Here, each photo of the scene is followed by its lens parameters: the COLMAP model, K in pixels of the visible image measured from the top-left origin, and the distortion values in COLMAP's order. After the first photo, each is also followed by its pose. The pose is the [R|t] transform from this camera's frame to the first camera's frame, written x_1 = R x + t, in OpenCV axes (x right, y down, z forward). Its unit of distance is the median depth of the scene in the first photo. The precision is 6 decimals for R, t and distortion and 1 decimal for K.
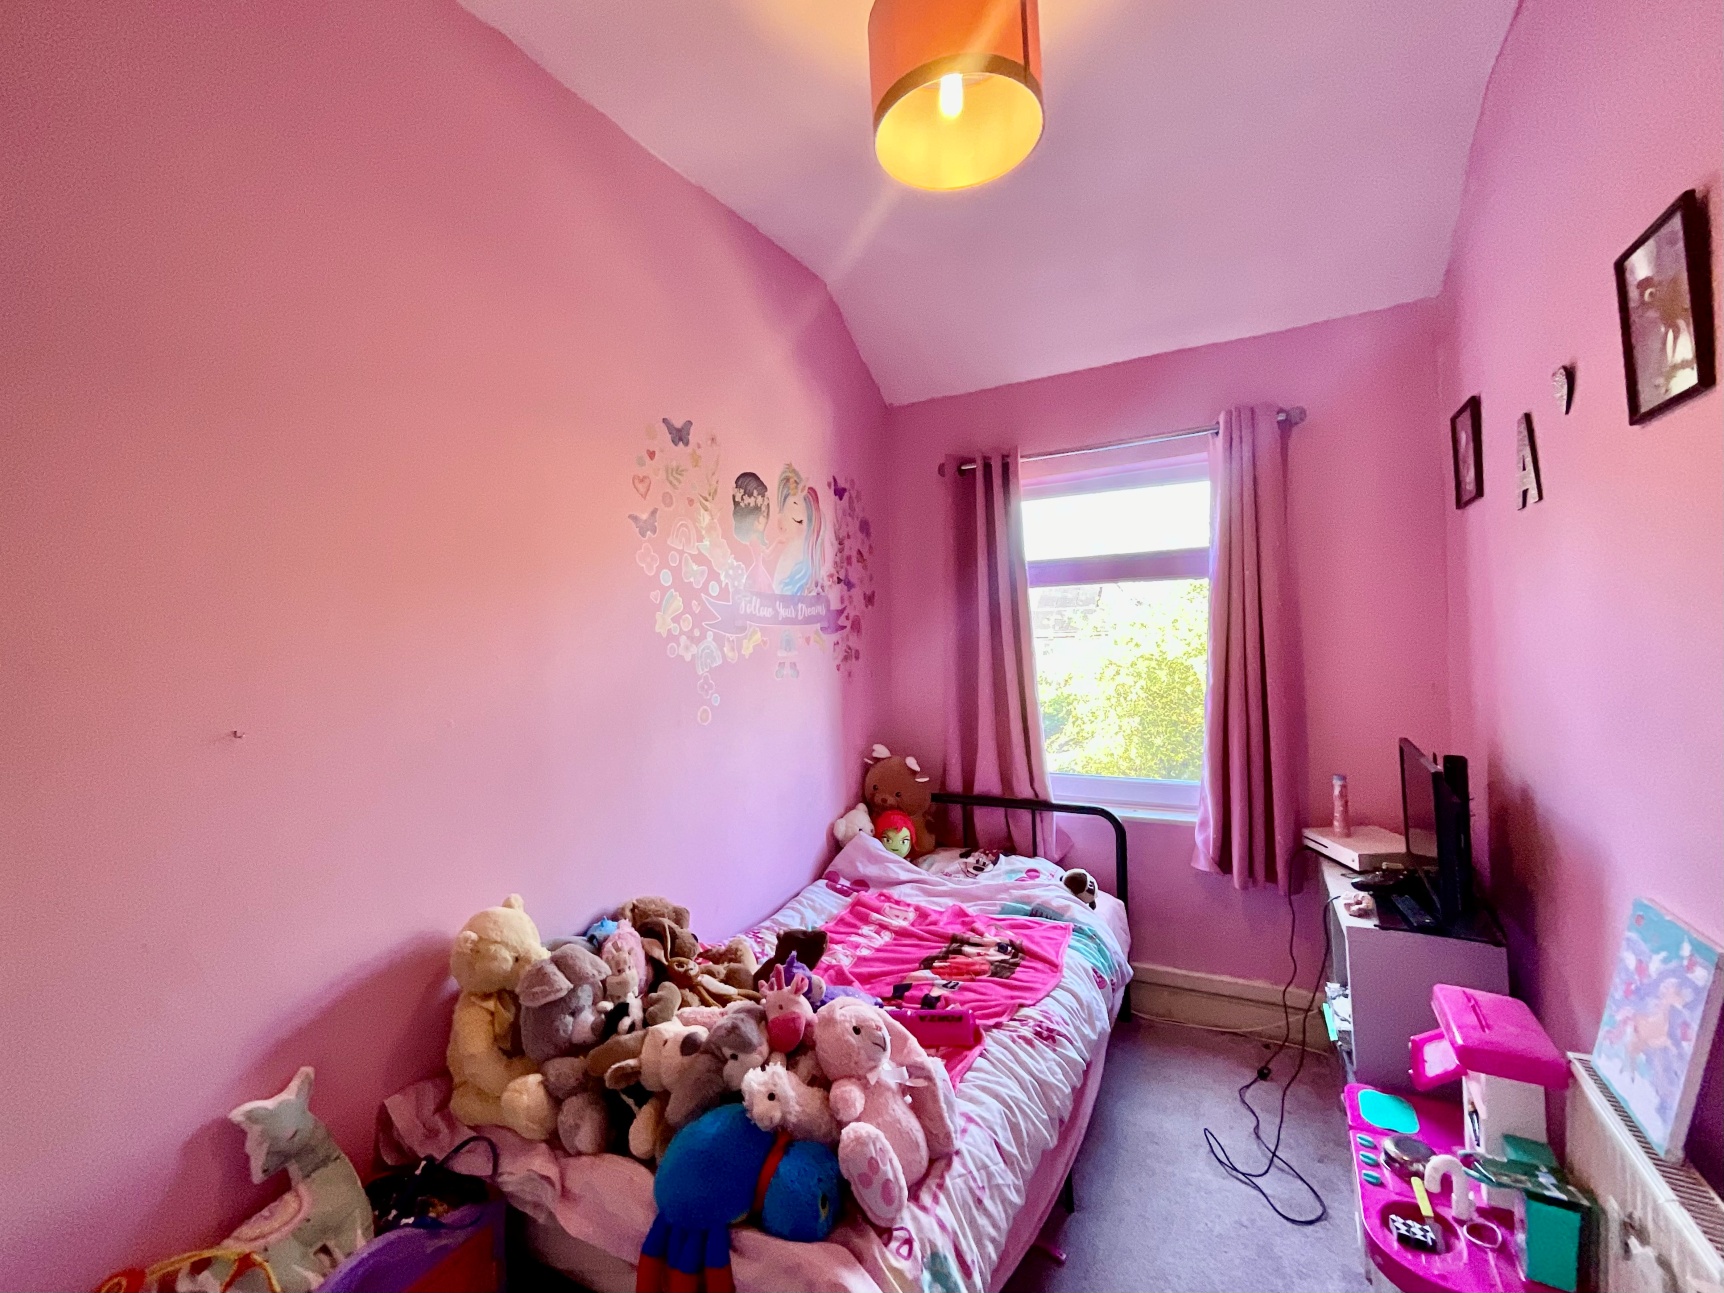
lens RADIAL K [[720.8, 0, 852.5], [0, 720.8, 653.0], [0, 0, 1]] dist [0.013161, -0.000112]
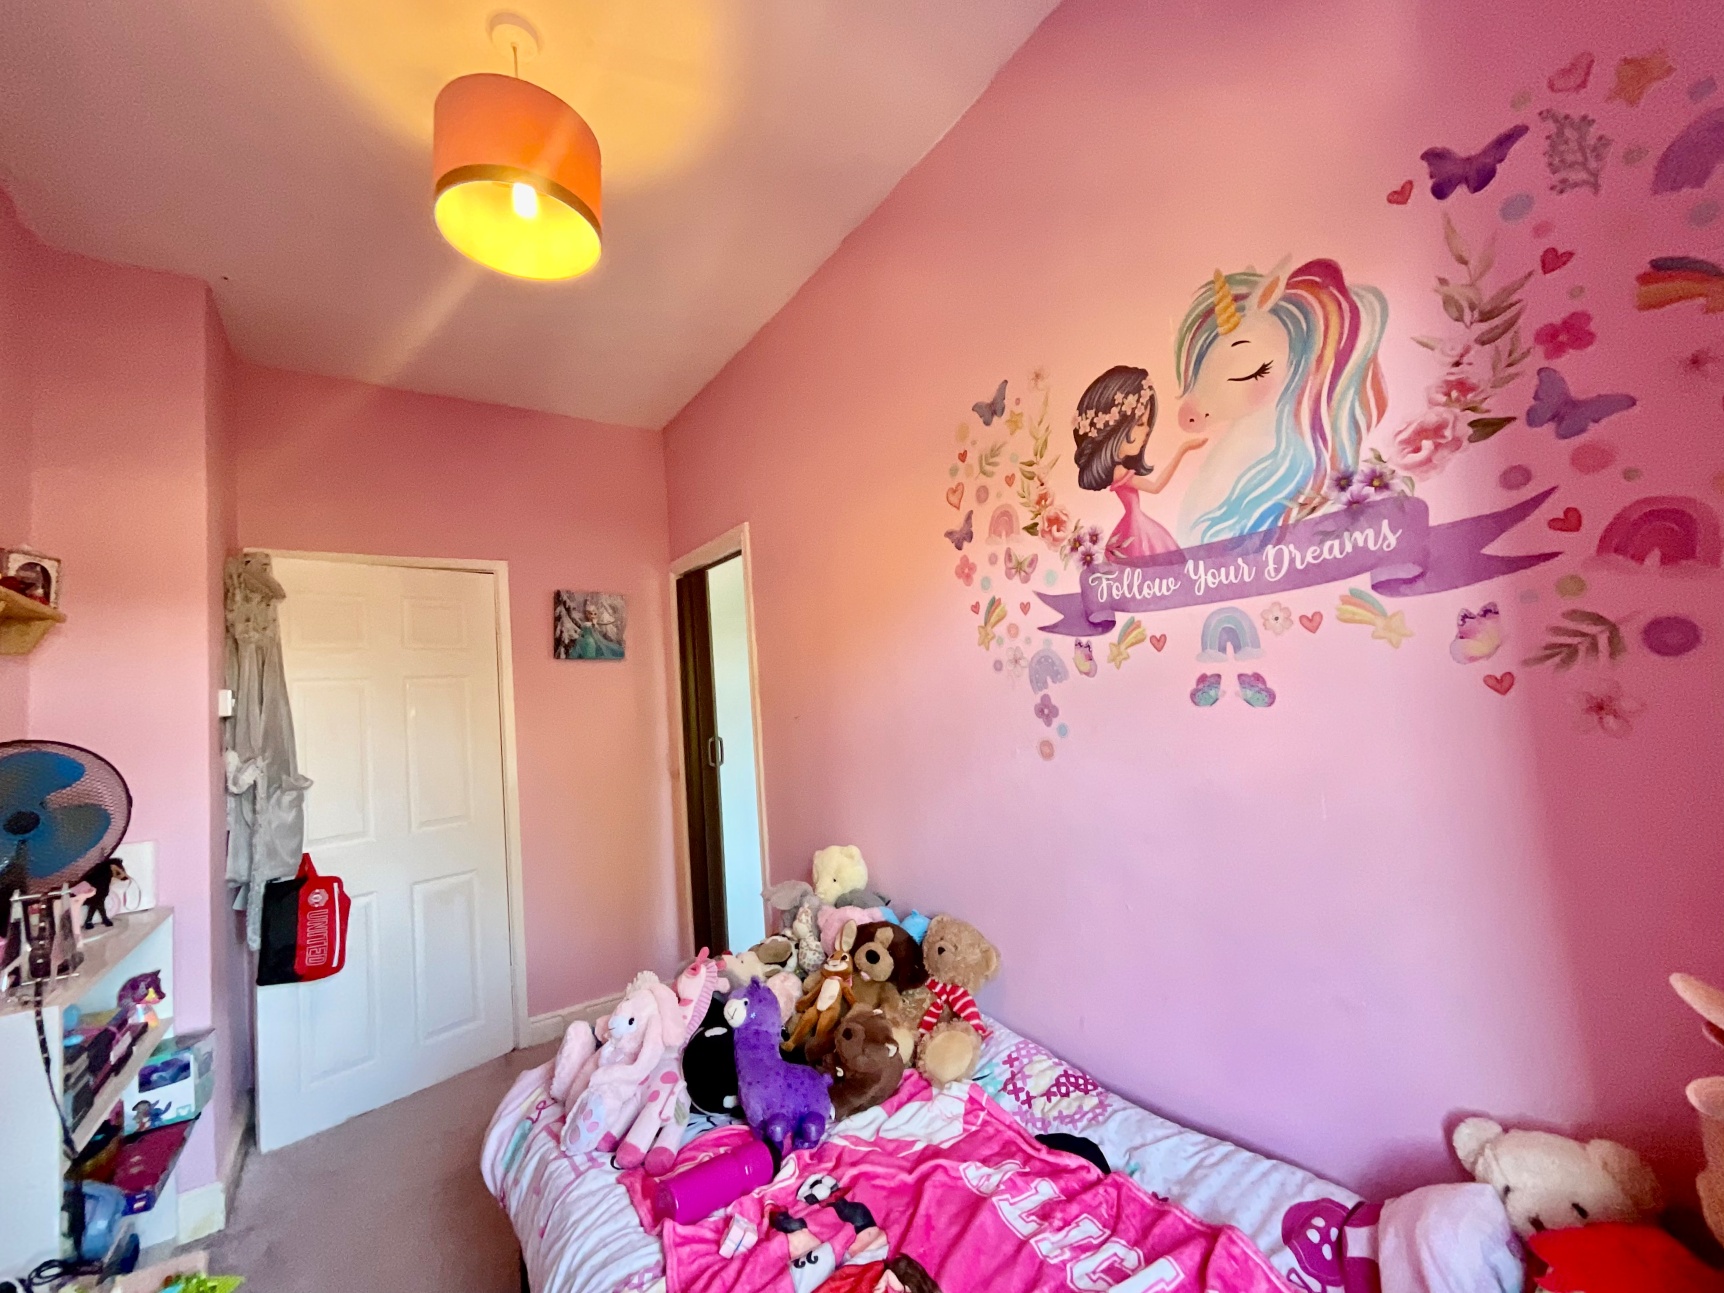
lens RADIAL K [[720.8, 0, 852.5], [0, 720.8, 653.0], [0, 0, 1]] dist [0.013161, -0.000112]
pose [[-0.442543, -0.006601, -0.896723, 0.495710], [0.060301, 0.997490, -0.037102, 0.000471], [0.894717, -0.070493, -0.441035, 1.030960]]
